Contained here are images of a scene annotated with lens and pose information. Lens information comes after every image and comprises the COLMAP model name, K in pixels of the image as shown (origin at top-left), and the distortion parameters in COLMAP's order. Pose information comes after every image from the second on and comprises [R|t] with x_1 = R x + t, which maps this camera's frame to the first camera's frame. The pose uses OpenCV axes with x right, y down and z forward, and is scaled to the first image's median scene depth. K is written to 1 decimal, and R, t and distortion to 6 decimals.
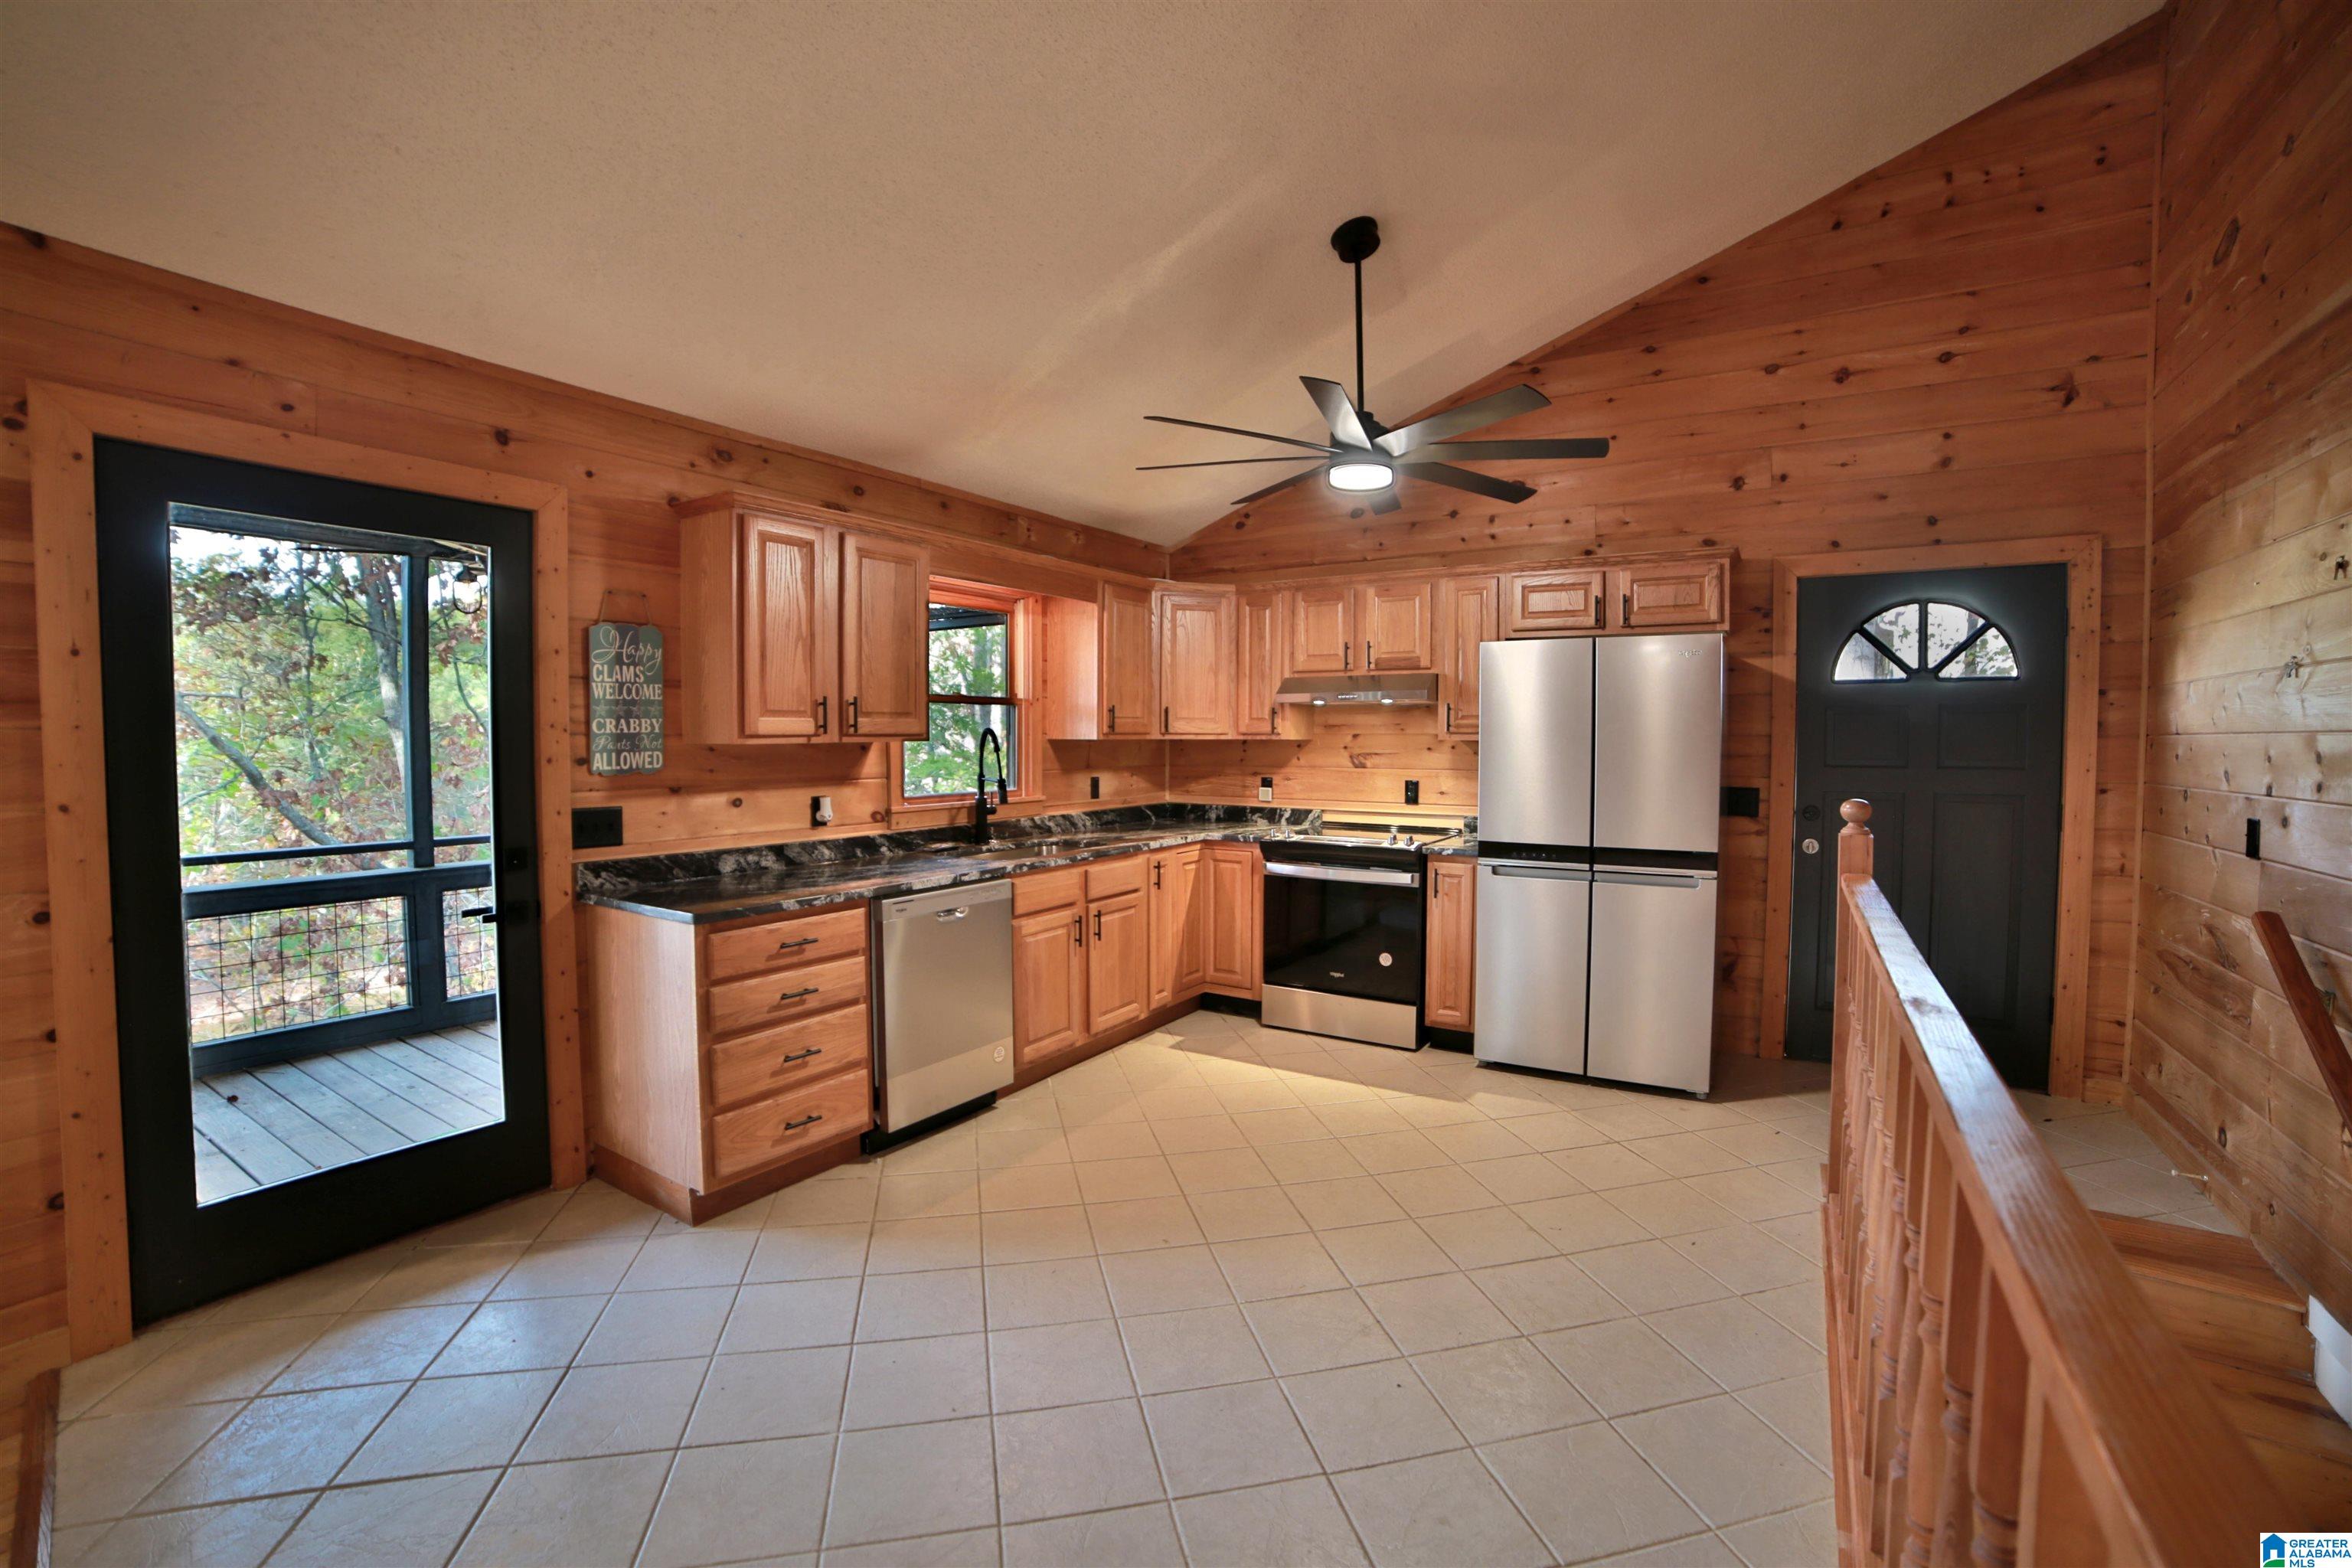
lens RADIAL K [[997.9, 0, 1179.0], [0, 997.9, 773.9], [0, 0, 1]] dist [-0.110822, 0.038403]
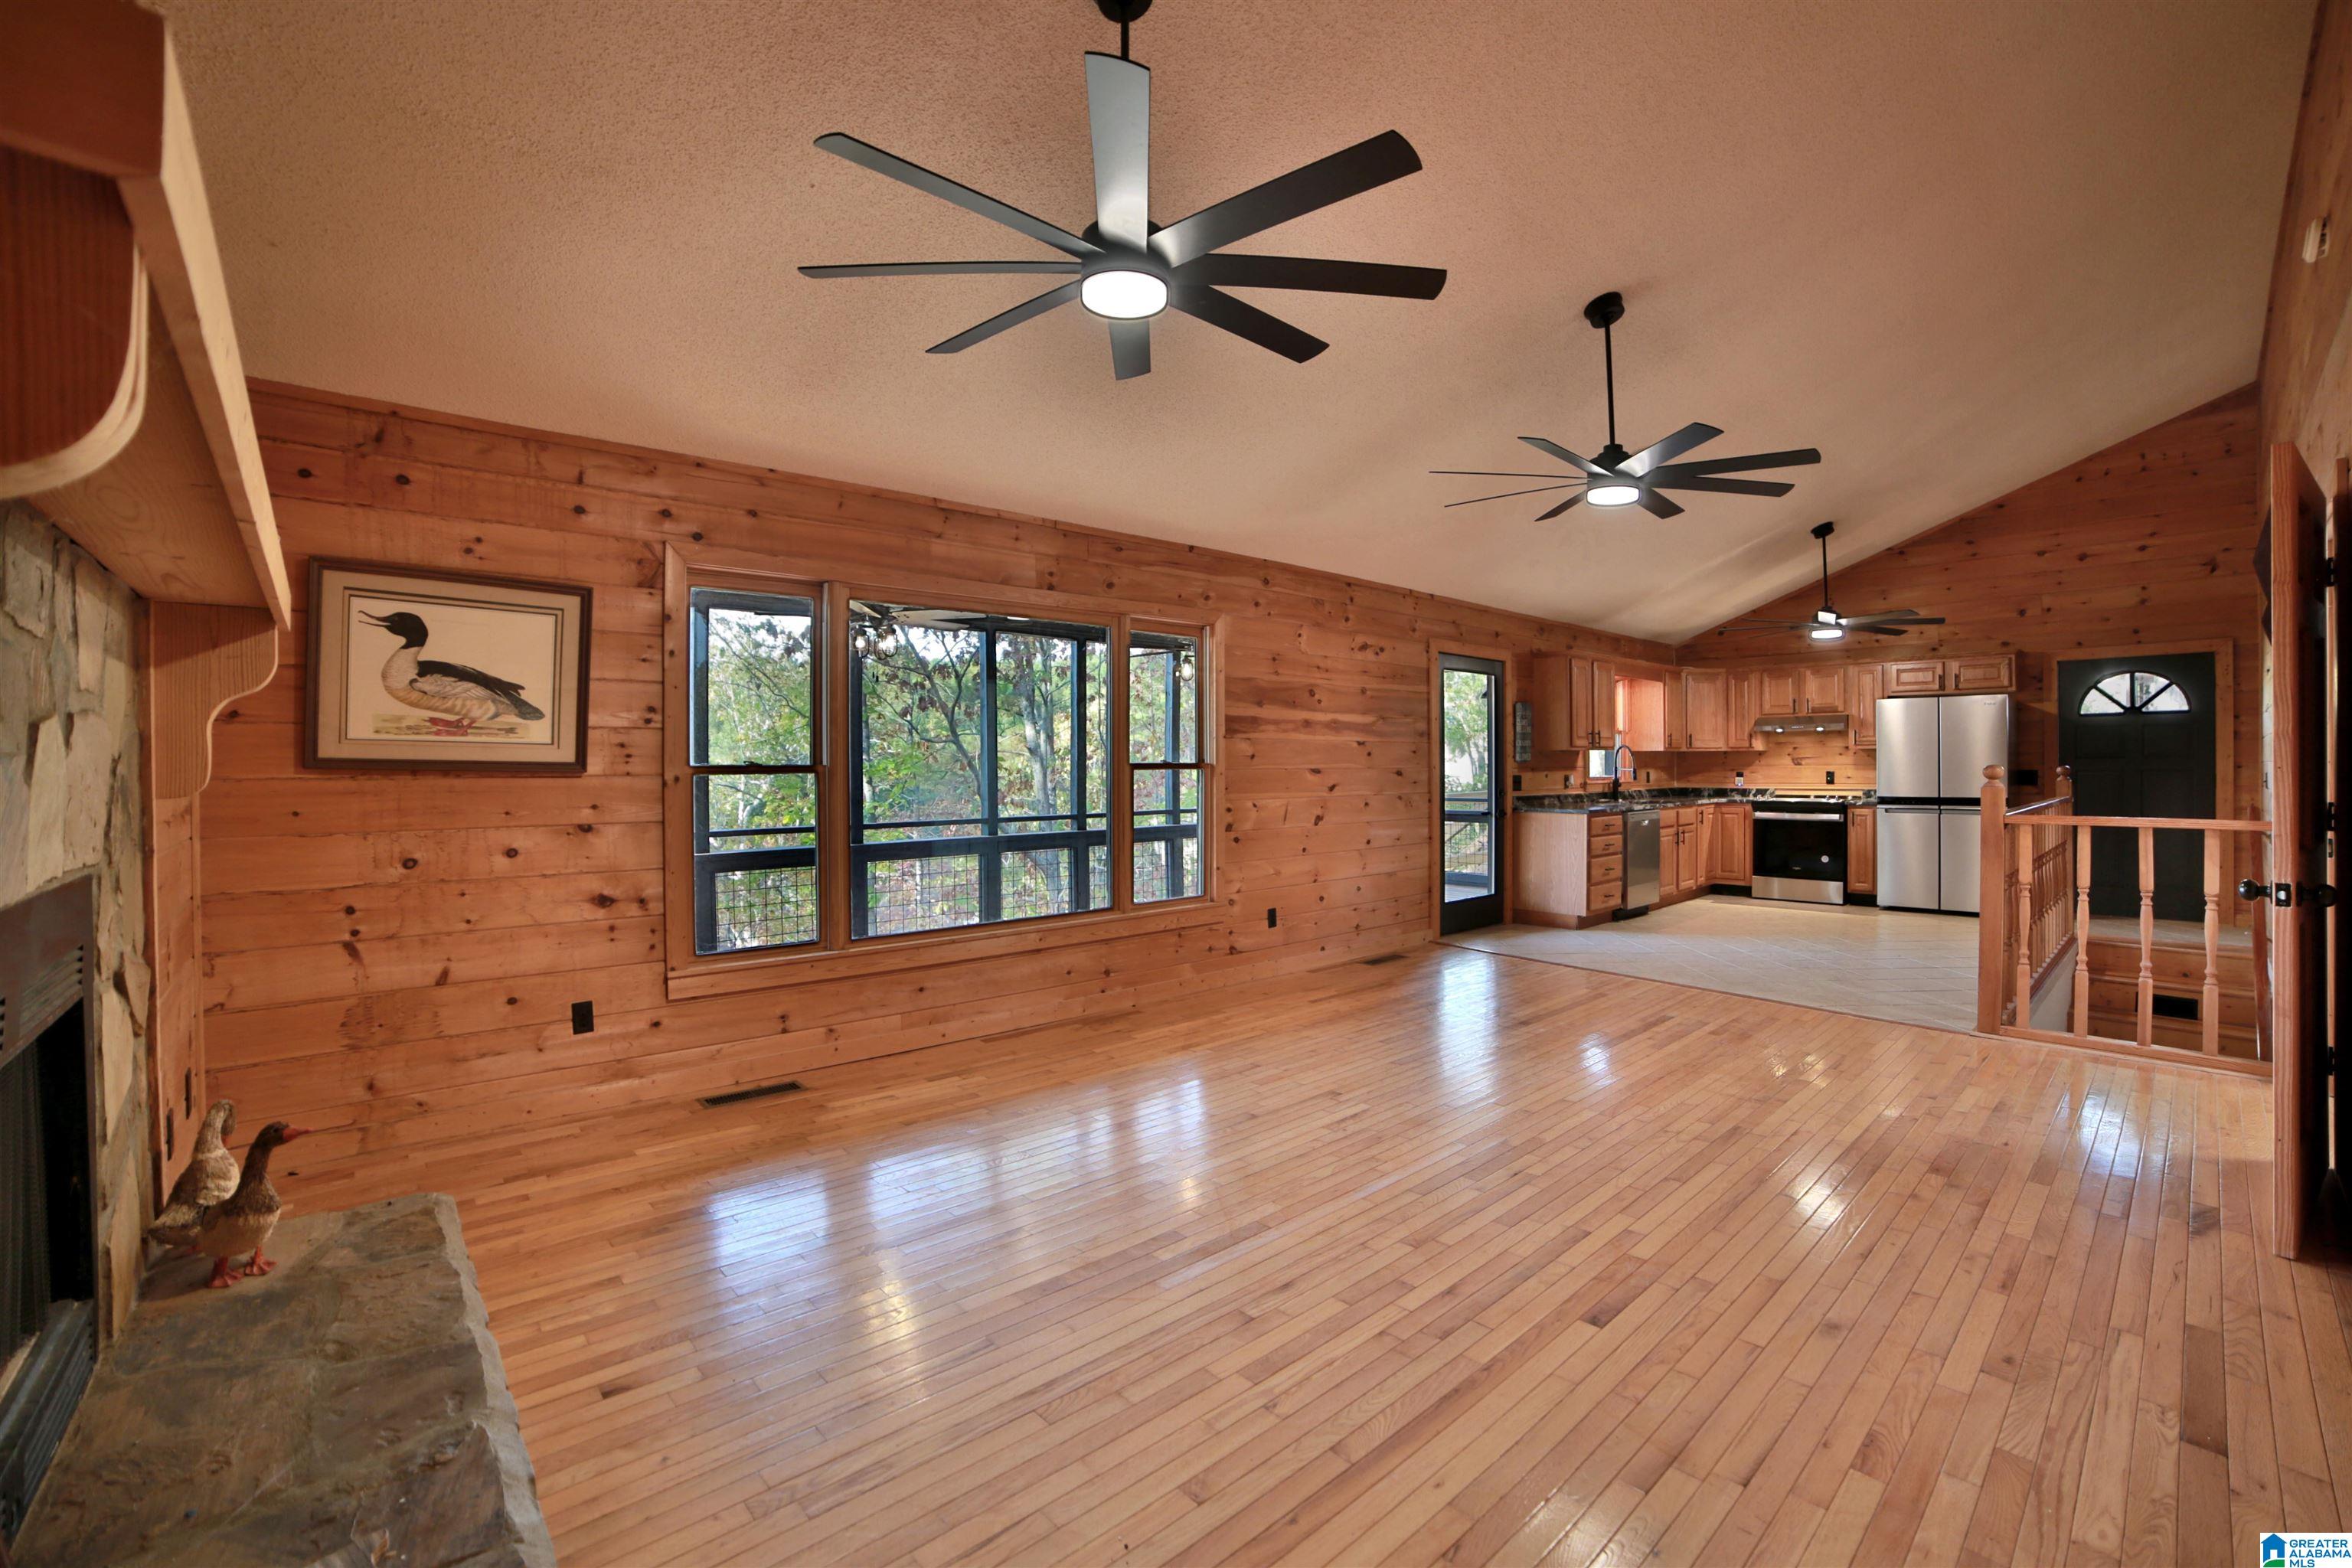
lens RADIAL K [[997.9, 0, 1179.0], [0, 997.9, 773.9], [0, 0, 1]] dist [-0.110822, 0.038403]
pose [[0.962530, -0.006856, -0.271089, -0.556712], [-0.001570, 0.999523, -0.030852, 0.083479], [0.271171, 0.030122, 0.962060, -1.285798]]
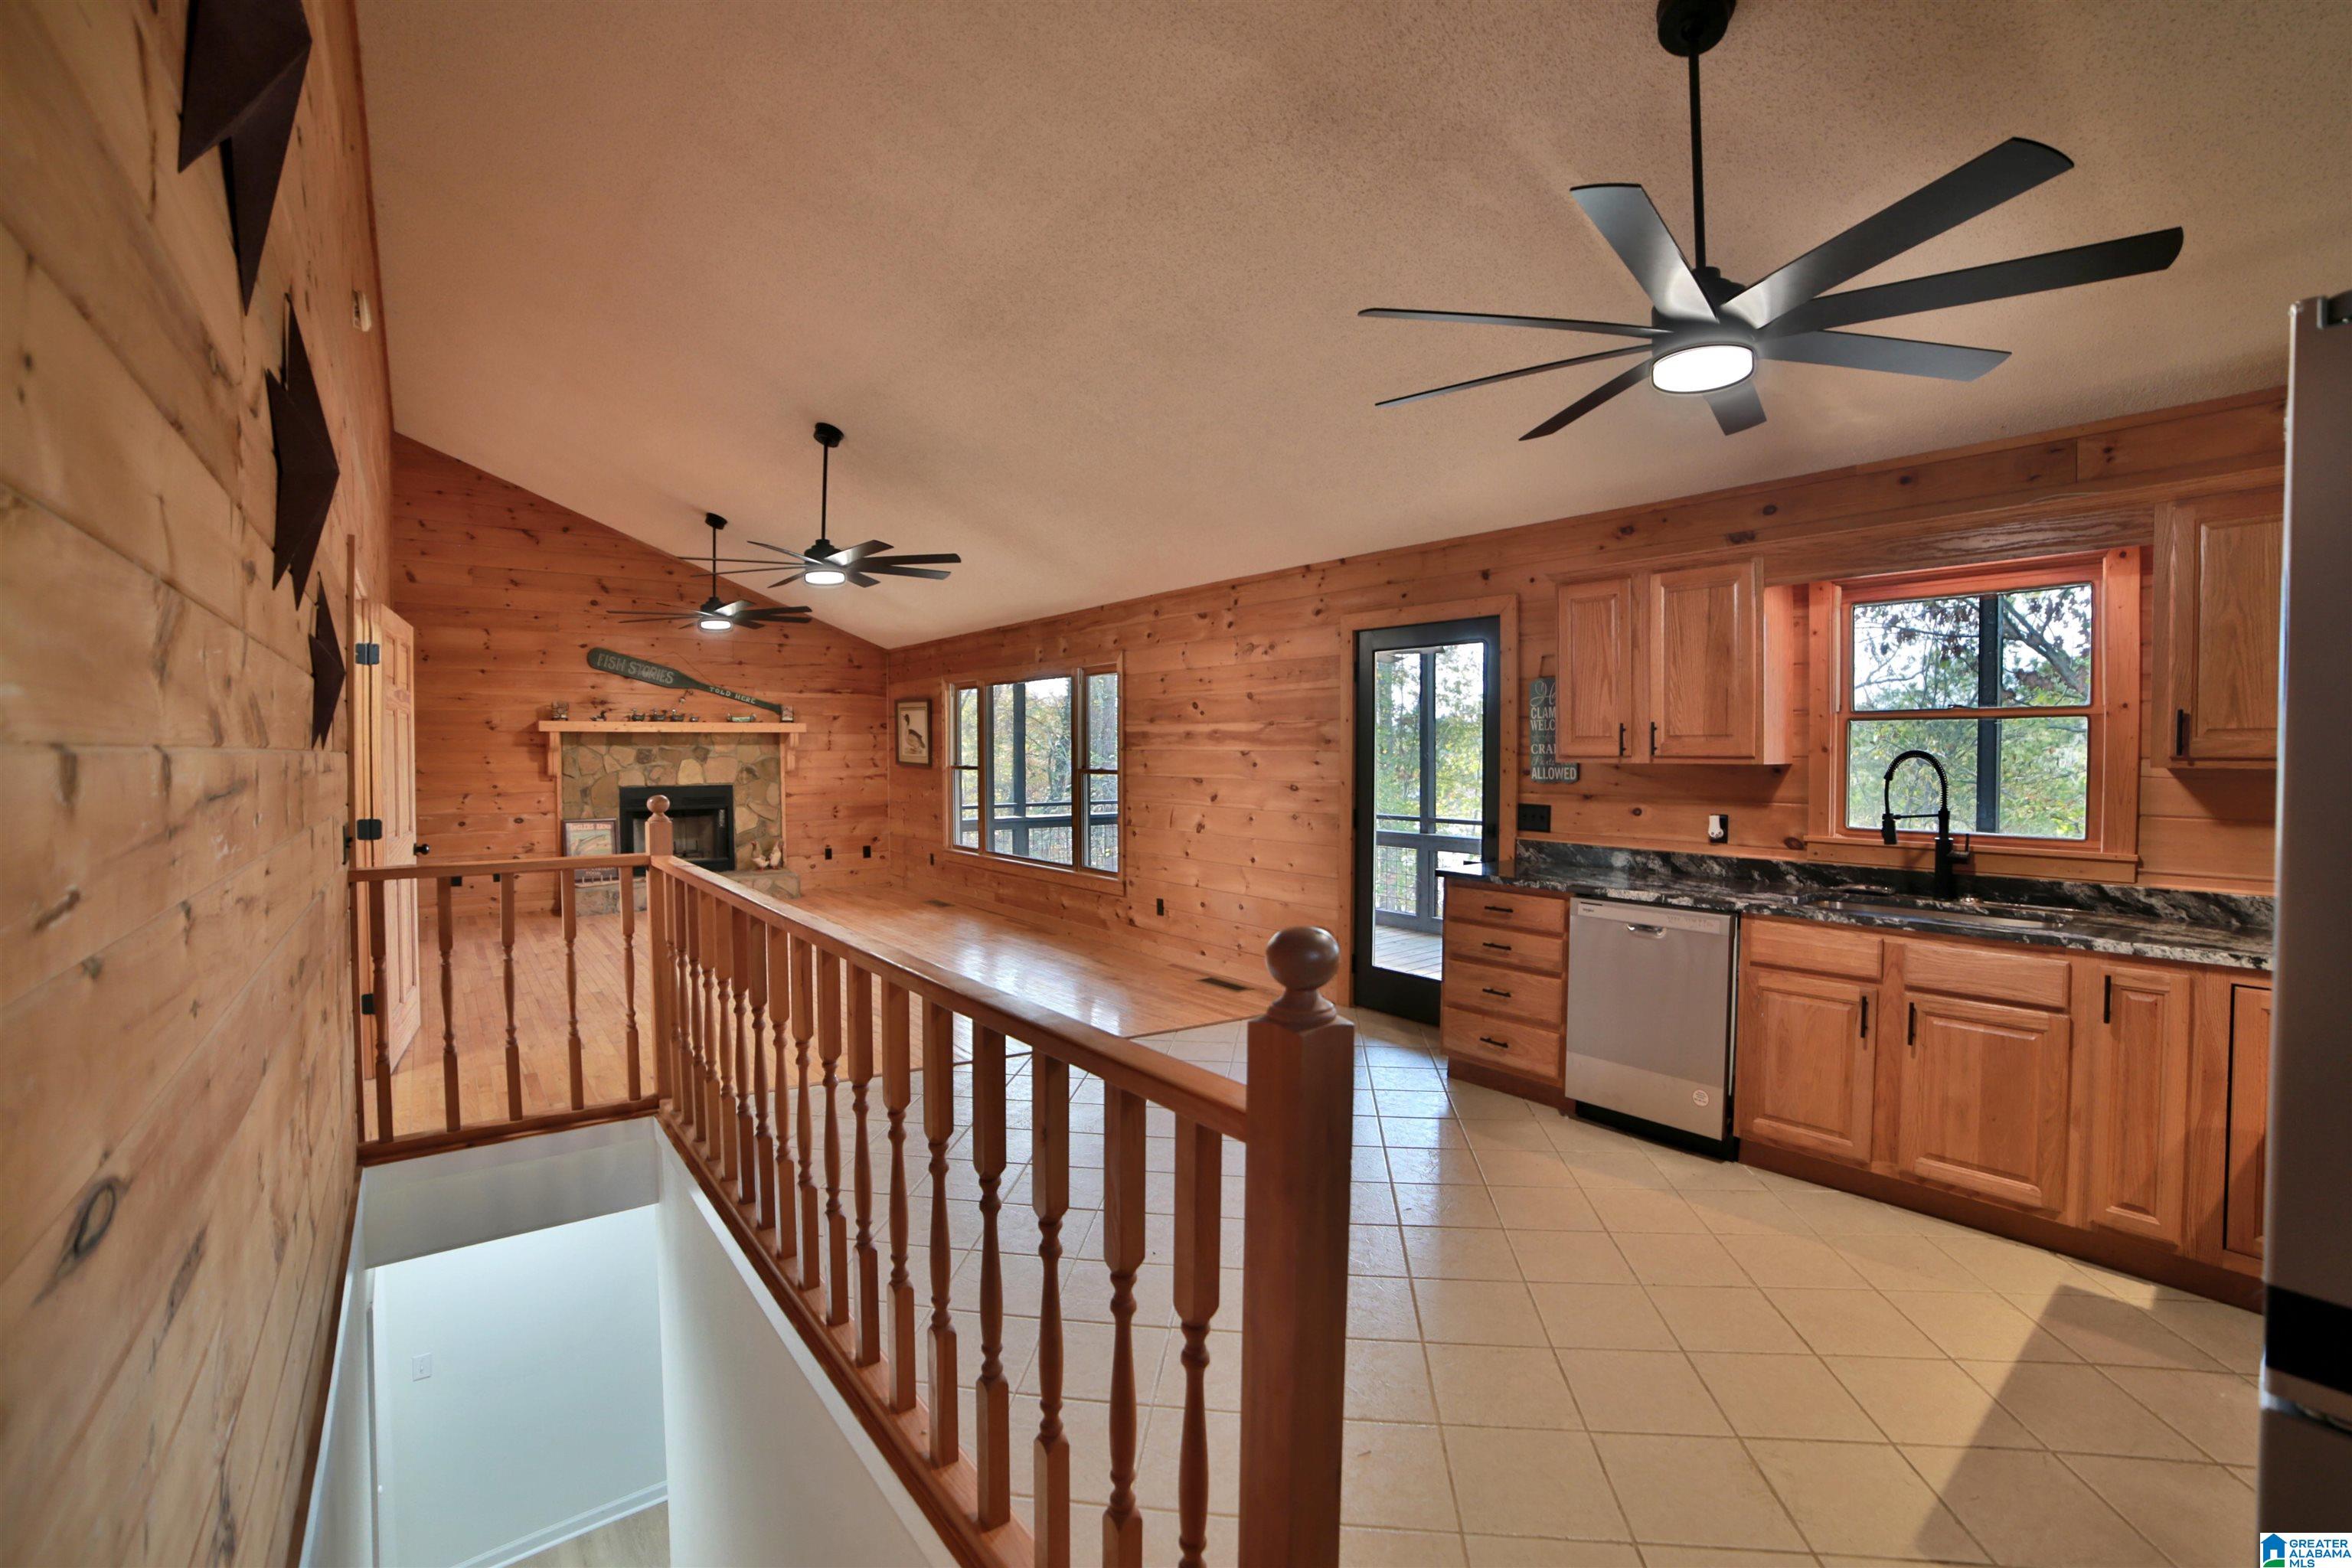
lens RADIAL K [[997.9, 0, 1179.0], [0, 997.9, 773.9], [0, 0, 1]] dist [-0.110822, 0.038403]
pose [[-0.325290, 0.019017, -0.945423, 0.734748], [-0.039052, 0.998675, 0.033525, -0.030278], [0.944808, 0.047825, -0.324116, 0.714725]]
